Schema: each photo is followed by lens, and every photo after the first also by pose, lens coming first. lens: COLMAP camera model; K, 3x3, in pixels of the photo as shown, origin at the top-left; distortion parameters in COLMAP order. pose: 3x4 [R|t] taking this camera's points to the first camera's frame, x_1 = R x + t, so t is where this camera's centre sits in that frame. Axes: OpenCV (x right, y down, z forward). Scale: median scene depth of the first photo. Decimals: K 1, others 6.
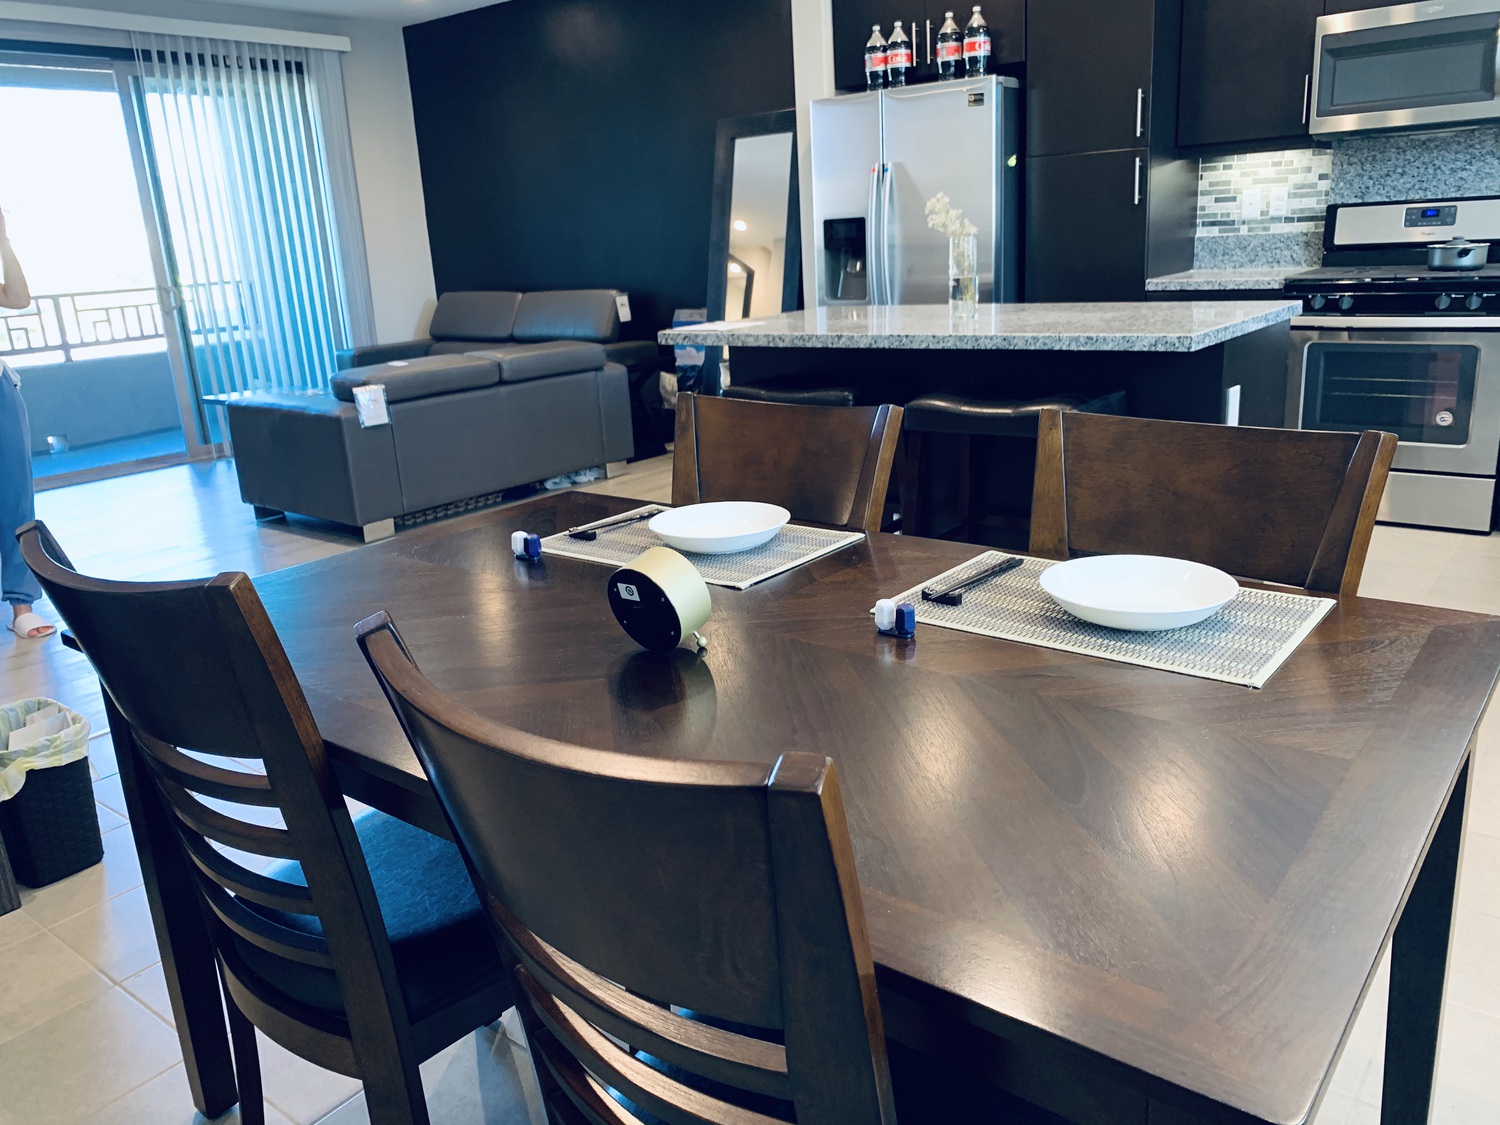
lens RADIAL K [[1139.1, 0, 747.2], [0, 1139.1, 537.0], [0, 0, 1]] dist [0.002018, 0.002994]
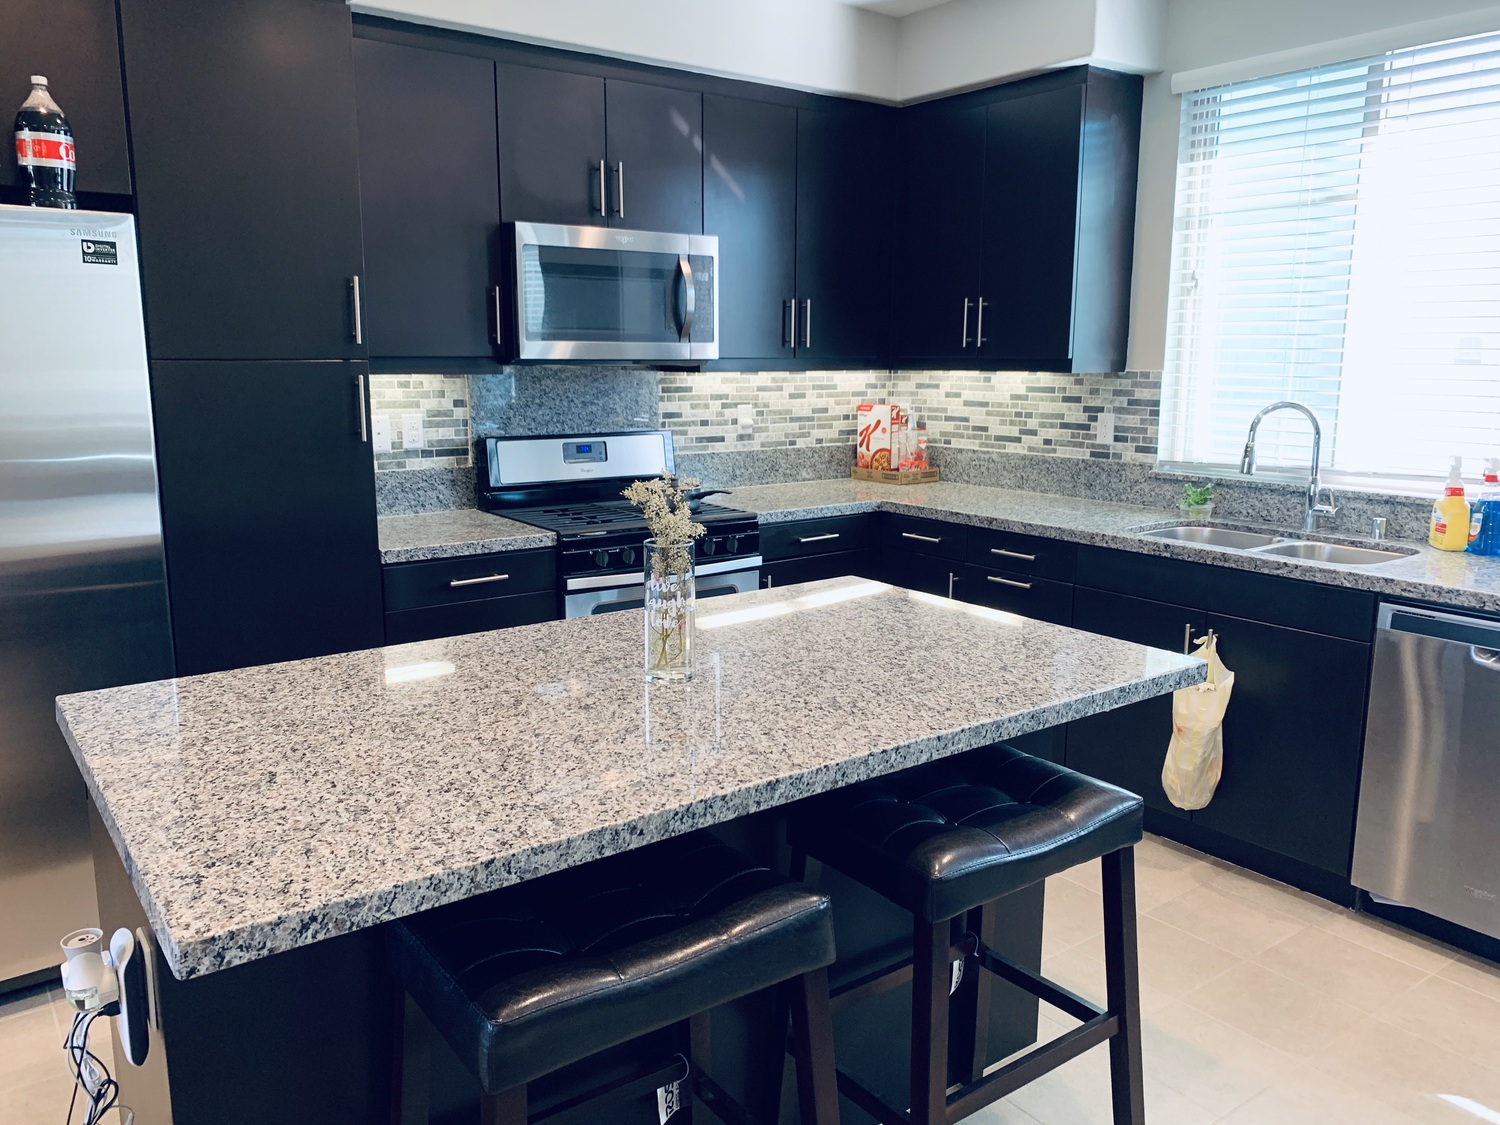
lens RADIAL K [[1153.6, 0, 750.0], [0, 1153.6, 562.5], [0, 0, 1]] dist [0.010274, -0.008294]
pose [[0.252234, -0.119666, 0.960239, -0.252922], [0.229373, 0.971437, 0.060811, -0.202455], [-0.940088, 0.204914, 0.272477, 0.586040]]
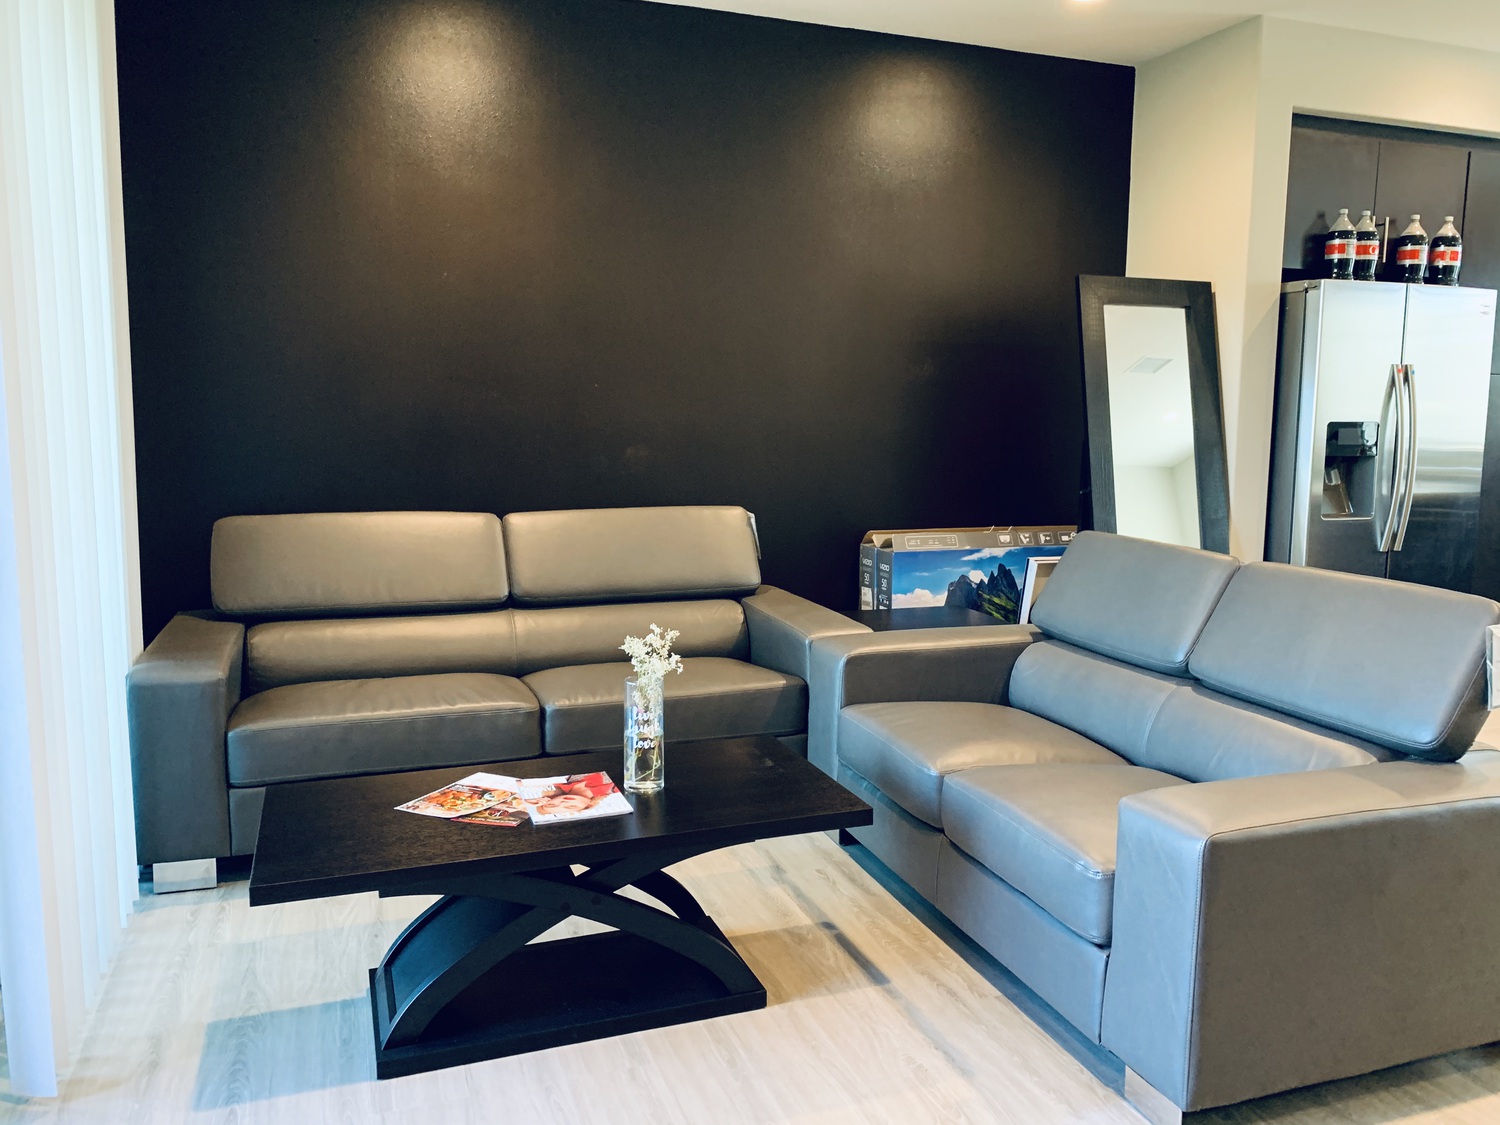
lens RADIAL K [[1156.8, 0, 750.0], [0, 1156.8, 562.5], [0, 0, 1]] dist [0.008473, -0.012959]
pose [[0.512350, -0.059942, 0.856682, -0.951731], [0.183063, 0.982256, -0.040756, -0.243843], [-0.839038, 0.177708, 0.514232, 1.035116]]
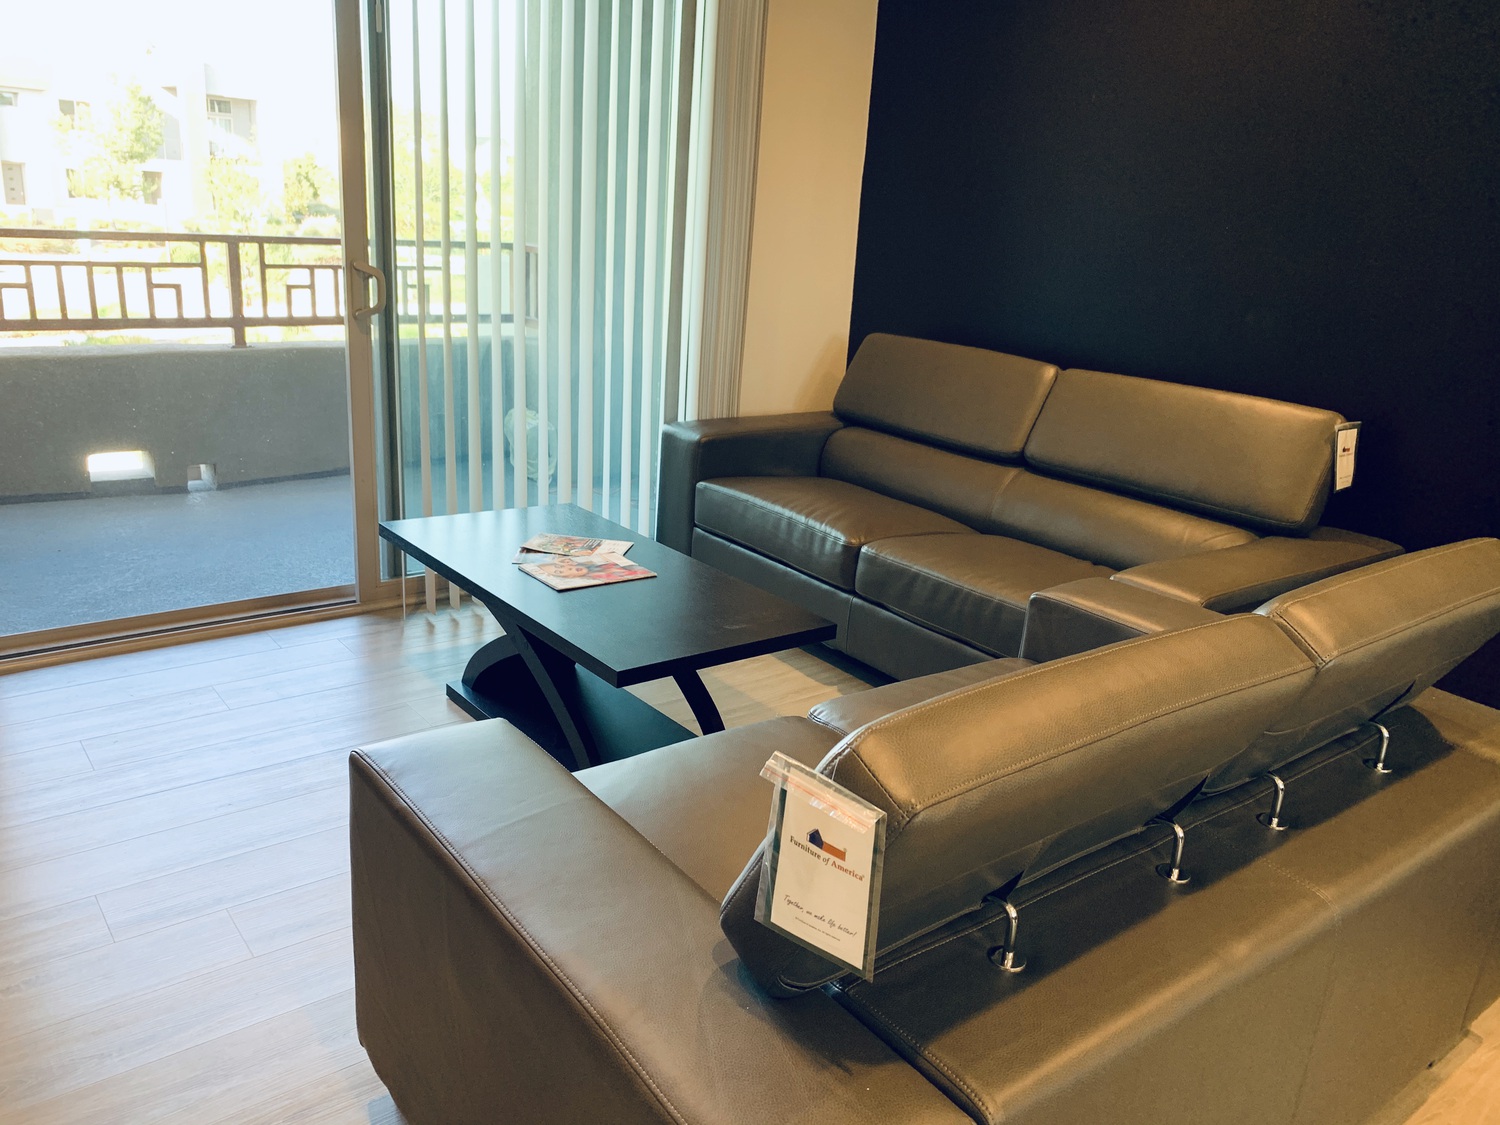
lens RADIAL K [[1139.1, 0, 747.2], [0, 1139.1, 537.0], [0, 0, 1]] dist [0.002018, 0.002994]
pose [[0.965463, 0.176119, -0.192000, -0.357991], [-0.172371, 0.984367, 0.036190, -0.227771], [0.195372, -0.001845, 0.980727, 0.834355]]
